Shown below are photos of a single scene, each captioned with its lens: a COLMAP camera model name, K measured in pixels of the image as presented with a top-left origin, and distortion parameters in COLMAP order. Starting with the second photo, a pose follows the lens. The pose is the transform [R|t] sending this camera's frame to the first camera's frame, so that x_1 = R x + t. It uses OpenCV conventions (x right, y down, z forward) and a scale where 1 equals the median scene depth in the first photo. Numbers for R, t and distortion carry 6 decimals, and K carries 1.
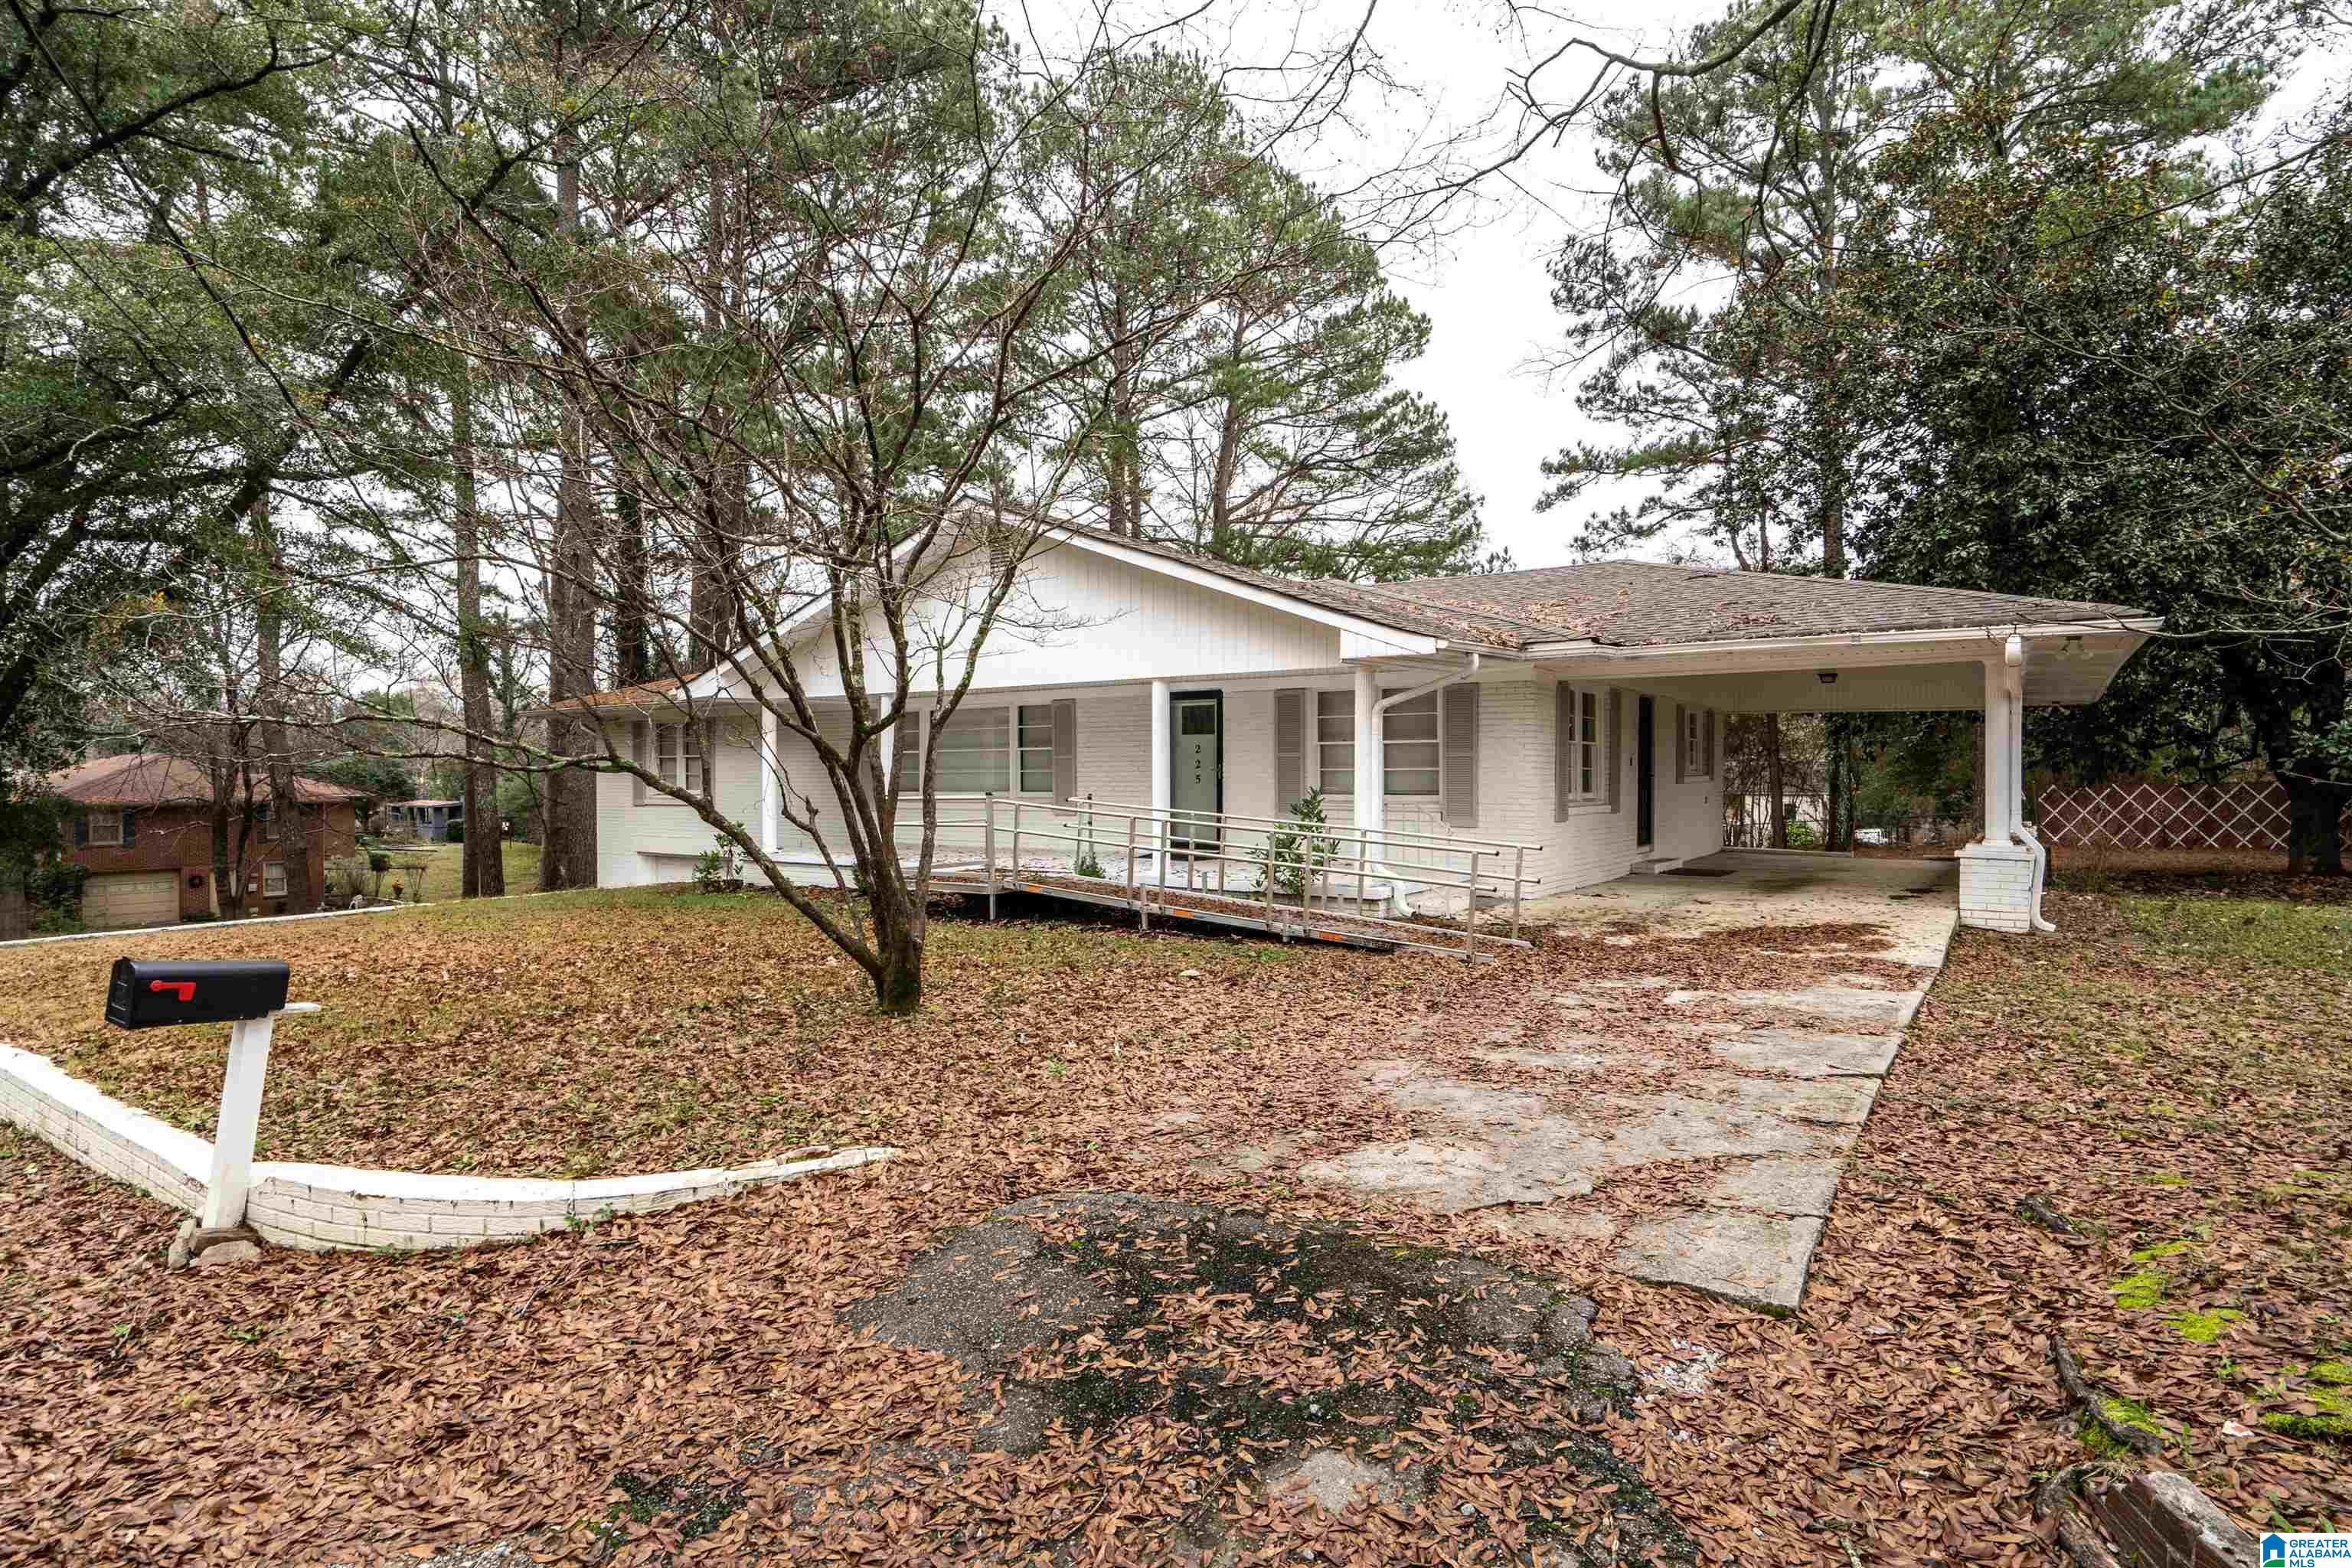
lens RADIAL K [[1086.1, 0, 1162.7], [0, 1086.1, 790.8], [0, 0, 1]] dist [0.003087, 0.000931]
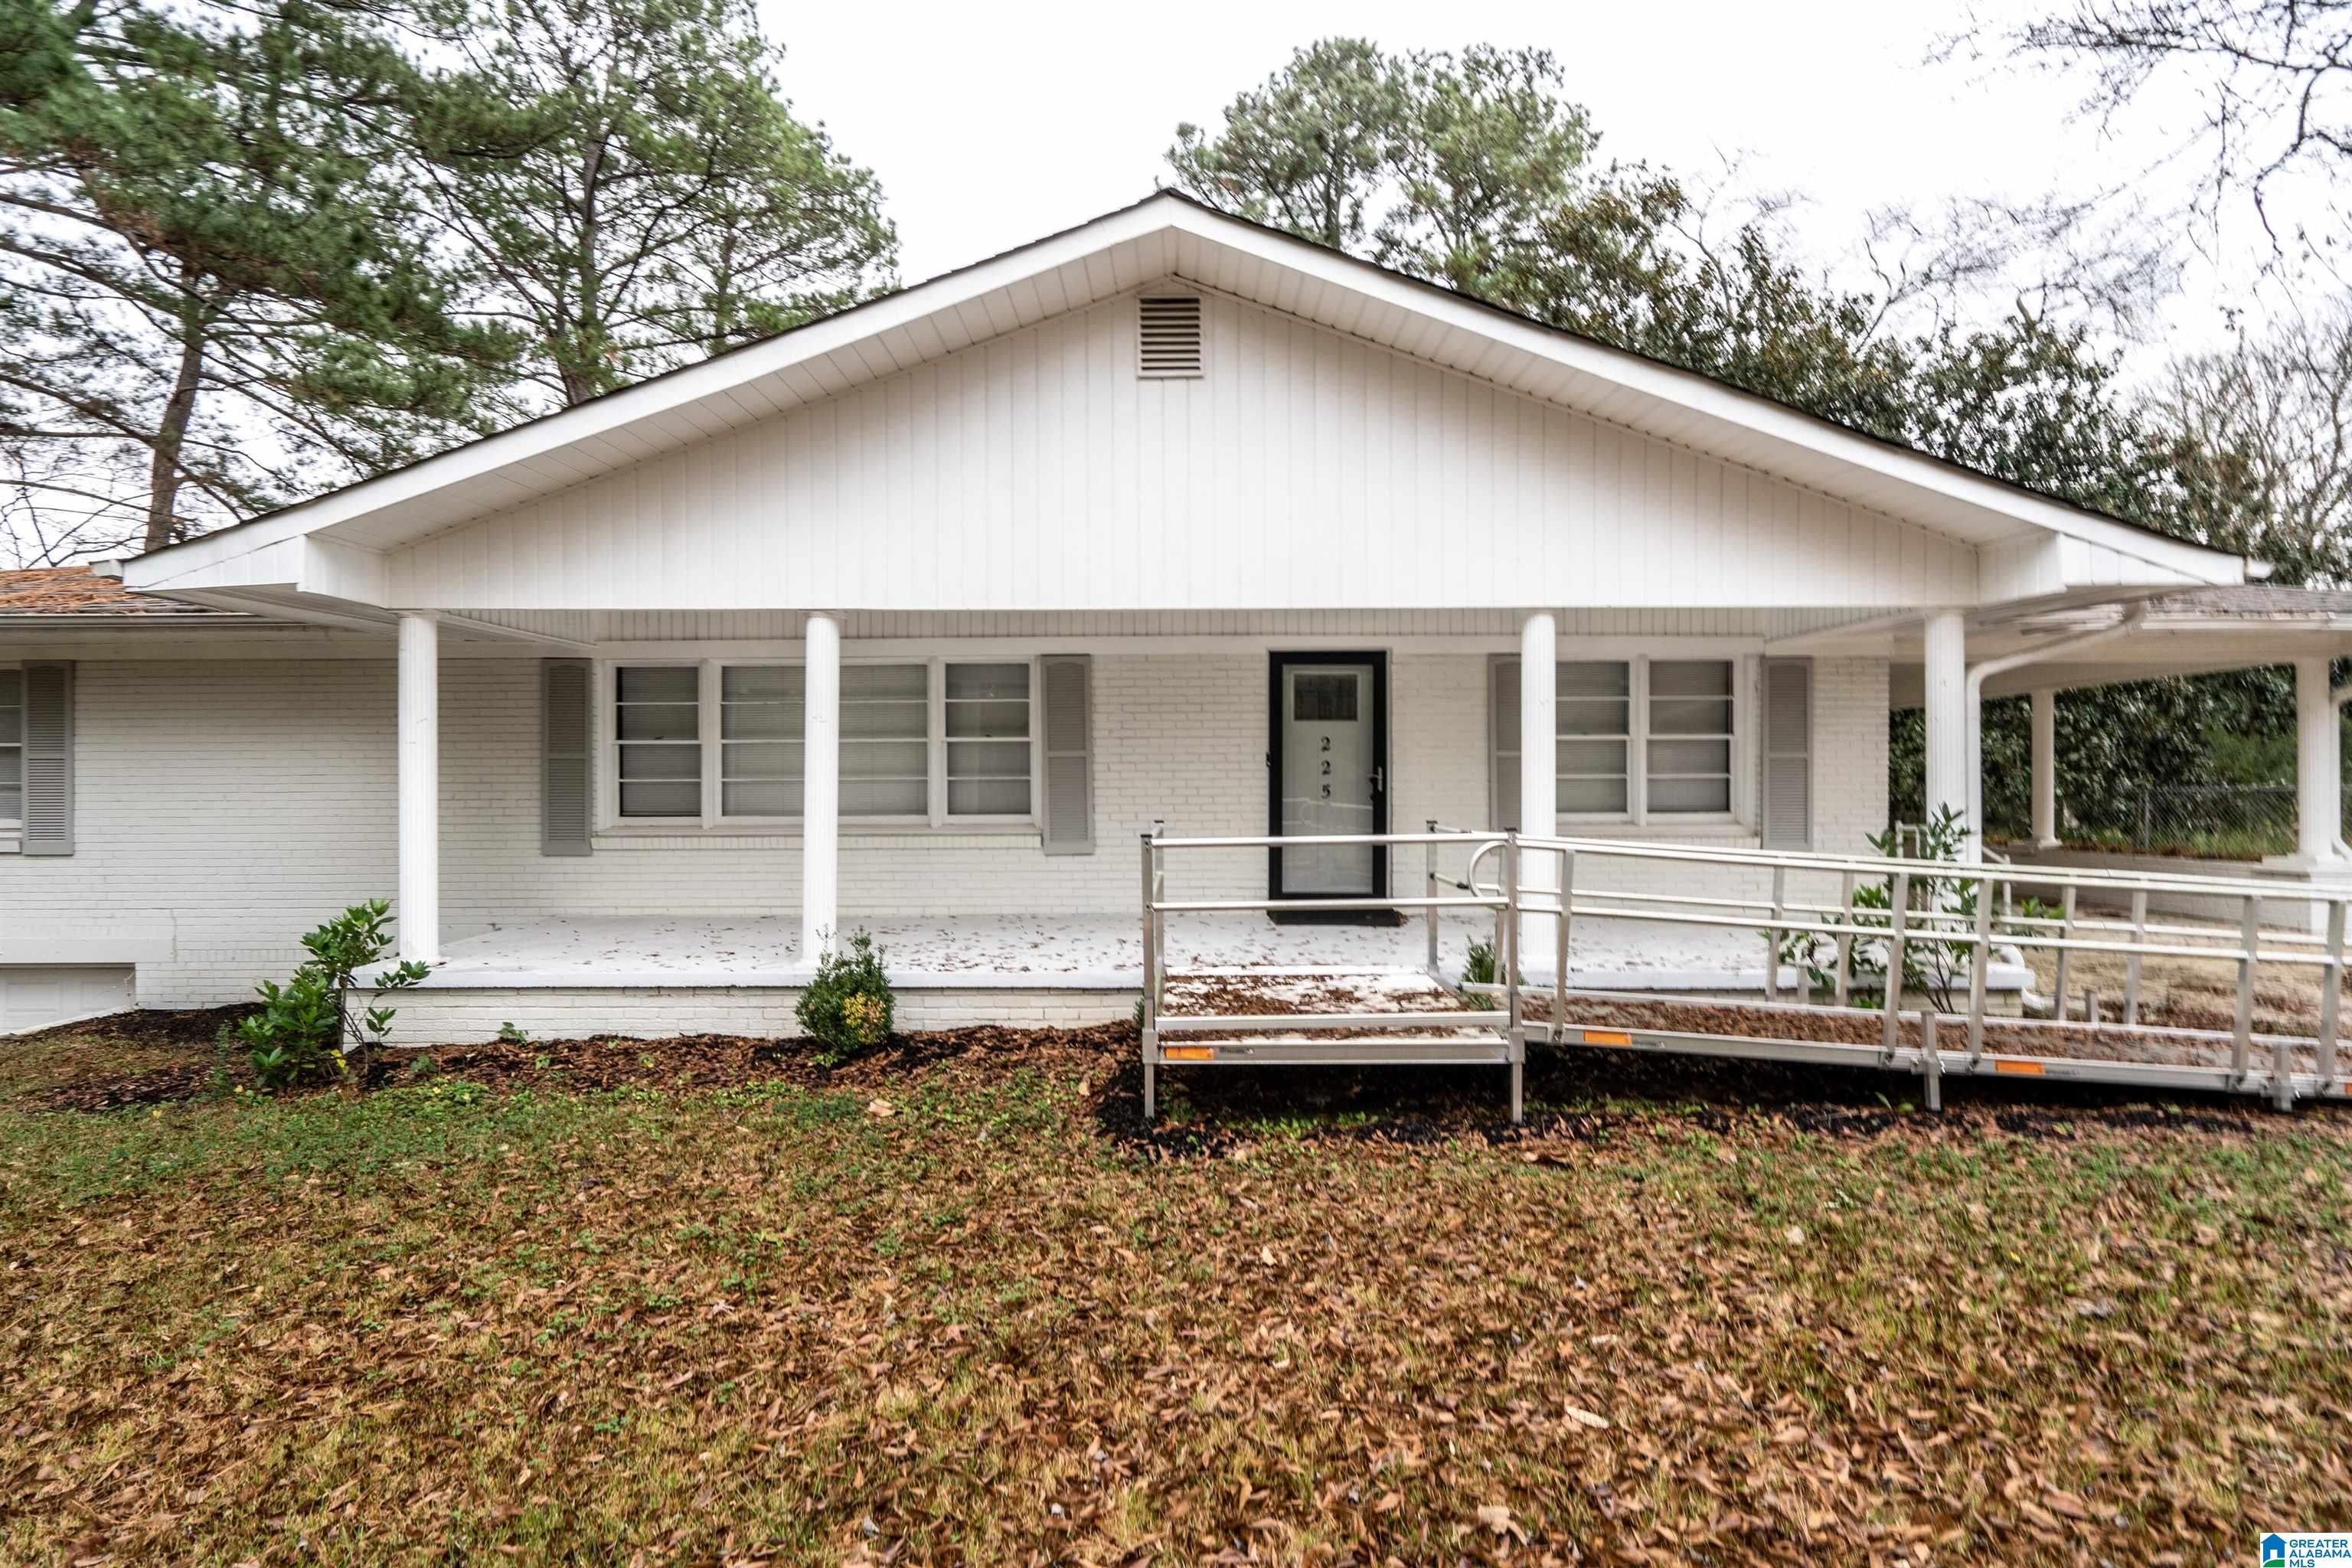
lens RADIAL K [[1086.1, 0, 1162.7], [0, 1086.1, 790.8], [0, 0, 1]] dist [0.003087, 0.000931]
pose [[0.823185, -0.007802, 0.567720, -0.404836], [0.011992, 0.999921, -0.003647, -0.011650], [-0.567647, 0.009810, 0.823214, 0.556214]]
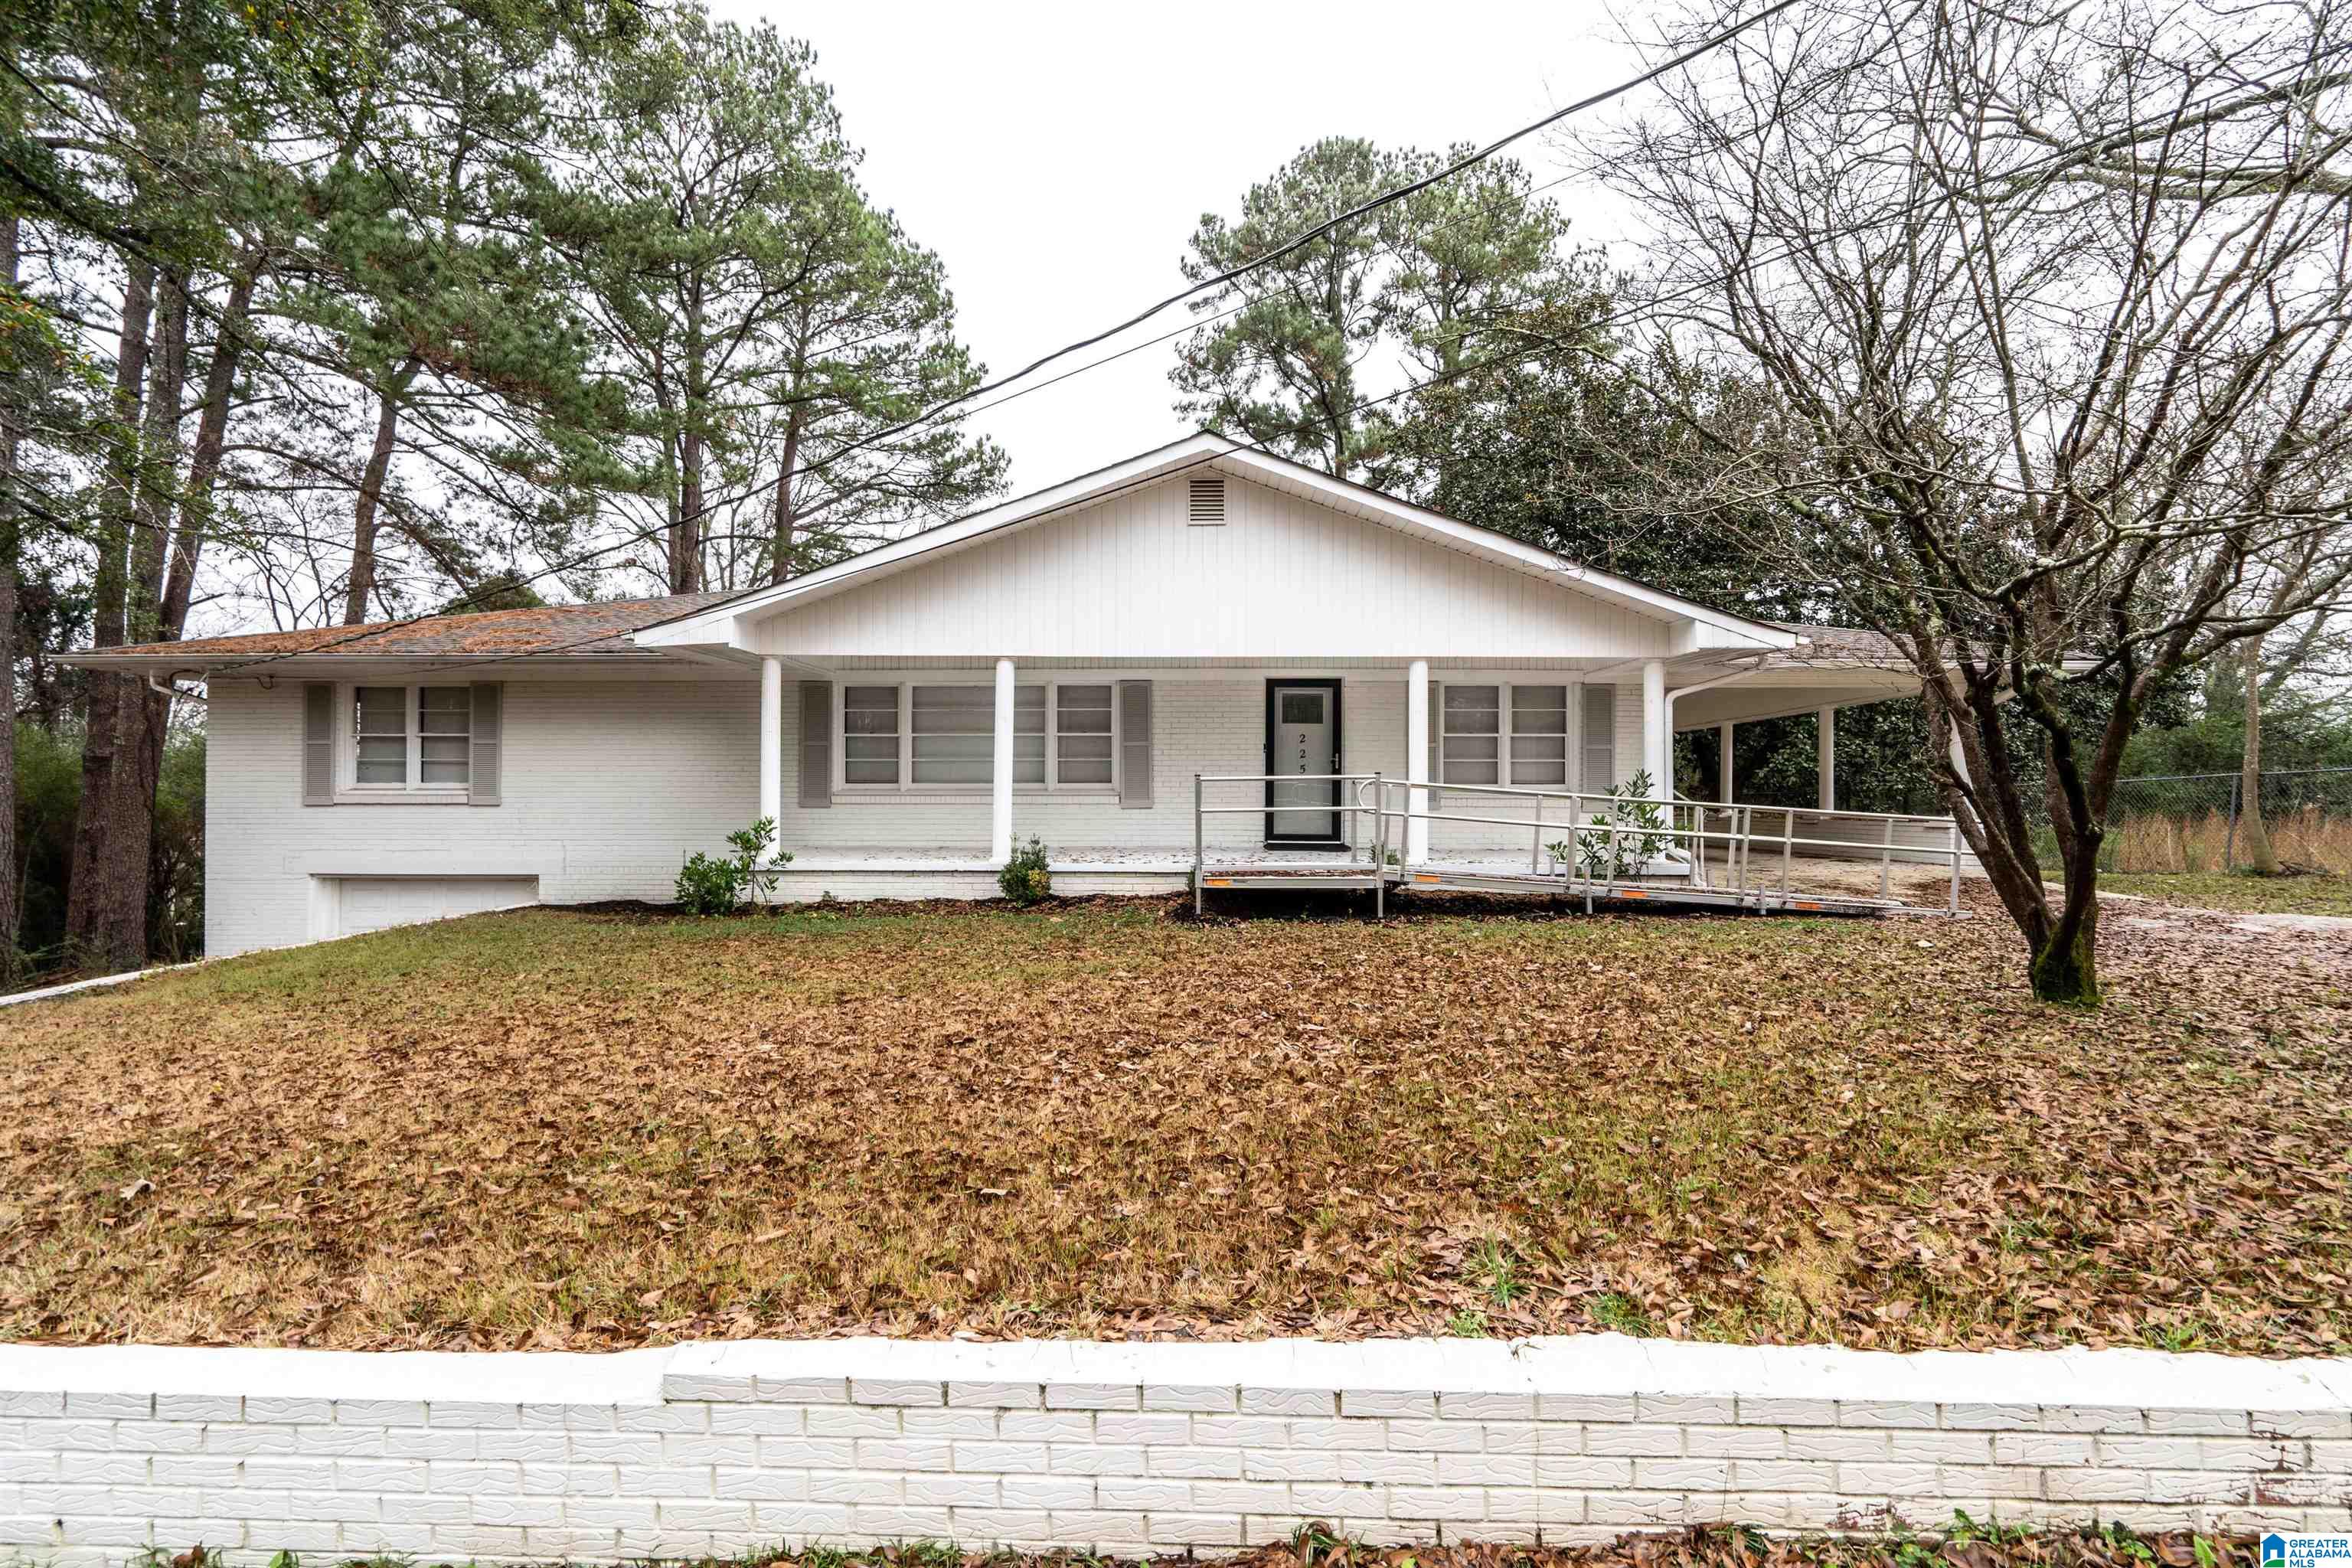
lens RADIAL K [[1086.1, 0, 1162.7], [0, 1086.1, 790.8], [0, 0, 1]] dist [0.003087, 0.000931]
pose [[0.830316, 0.003281, 0.557283, -0.616063], [0.006187, 0.999867, -0.015104, 0.020968], [-0.557259, 0.015989, 0.830185, 0.282743]]
